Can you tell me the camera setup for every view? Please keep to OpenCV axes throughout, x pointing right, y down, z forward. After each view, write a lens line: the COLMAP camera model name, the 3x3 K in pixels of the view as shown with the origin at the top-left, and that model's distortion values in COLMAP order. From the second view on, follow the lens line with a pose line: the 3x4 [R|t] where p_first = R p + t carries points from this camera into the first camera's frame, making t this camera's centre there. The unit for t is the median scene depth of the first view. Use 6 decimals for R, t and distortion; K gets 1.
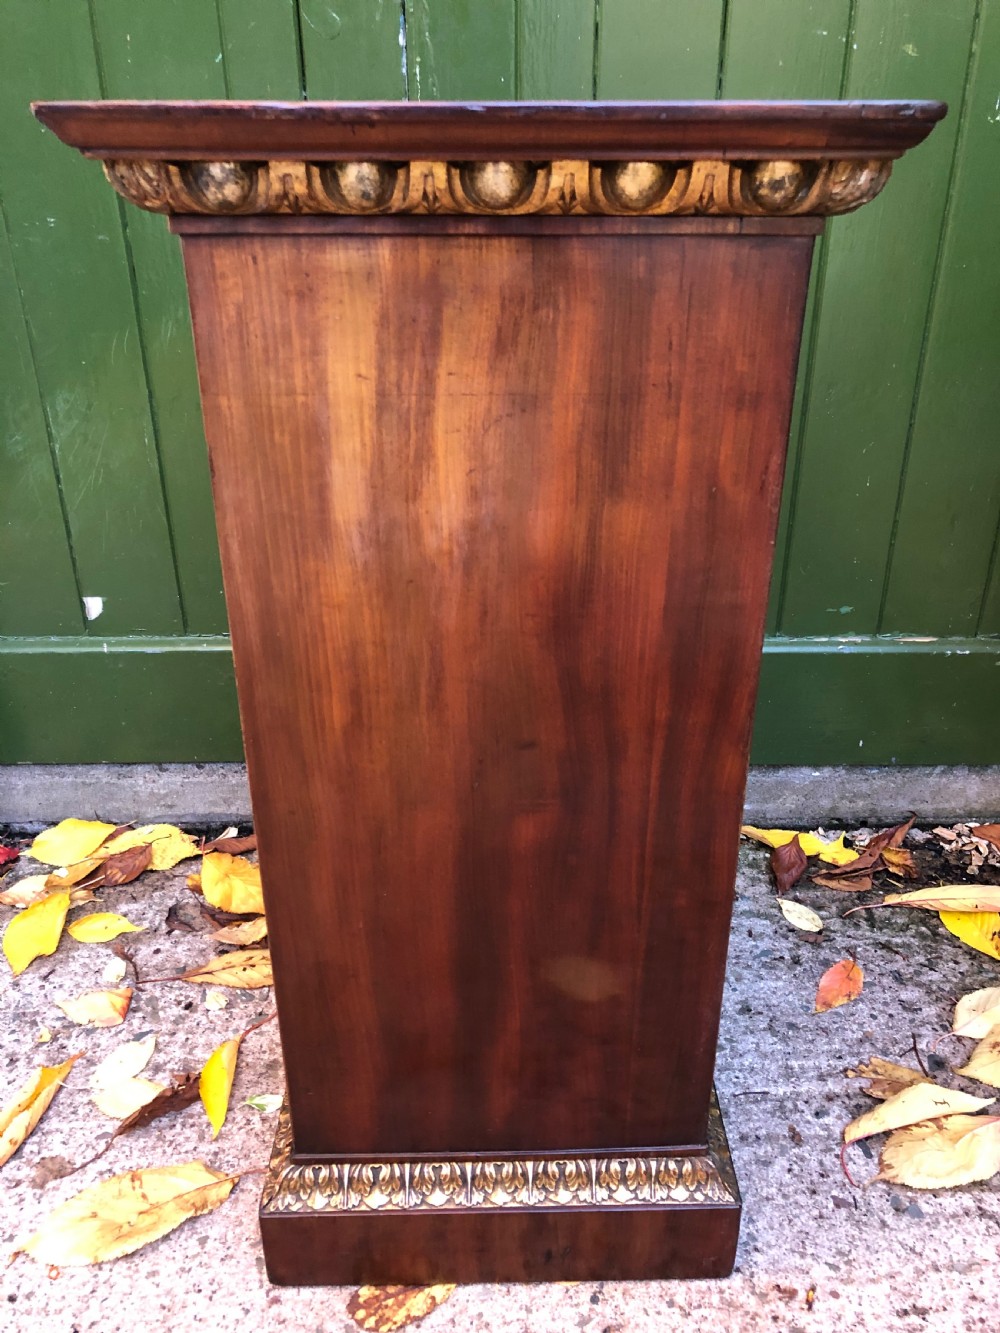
lens RADIAL K [[1087.4, 0, 499.4], [0, 1087.4, 666.8], [0, 0, 1]] dist [0.010170, 0.000265]
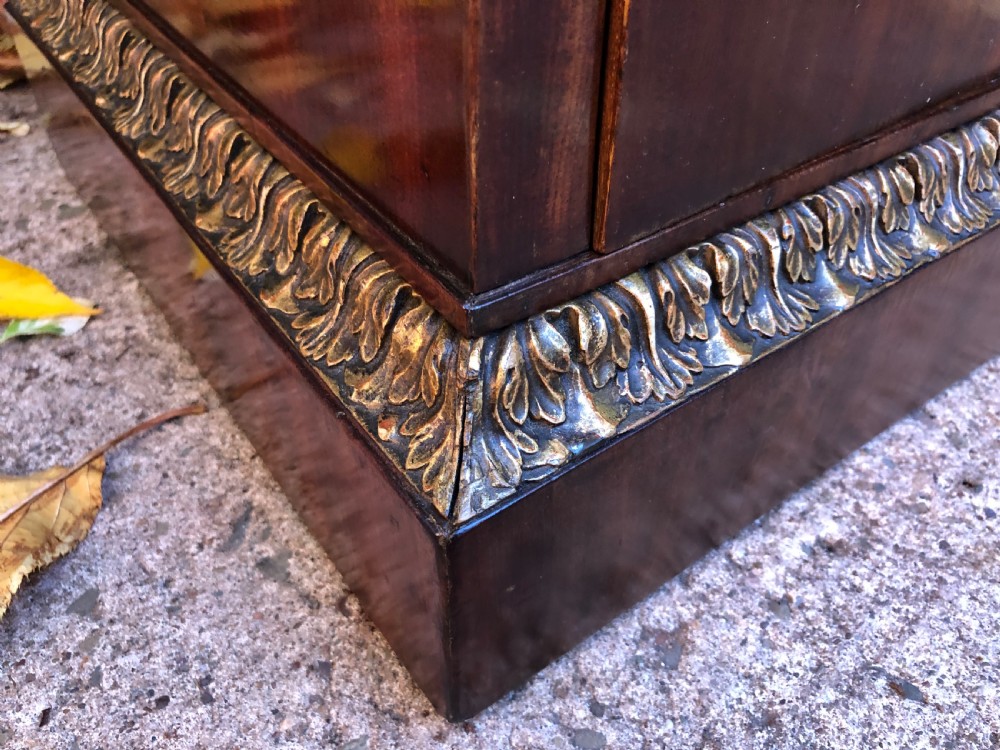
lens RADIAL K [[815.7, 0, 513.1], [0, 815.7, 394.7], [0, 0, 1]] dist [0.010170, 0.000265]
pose [[0.807707, -0.384582, 0.446885, -0.205184], [0.233365, 0.904603, 0.356700, 0.324520], [-0.541434, -0.183822, 0.820402, 0.579959]]
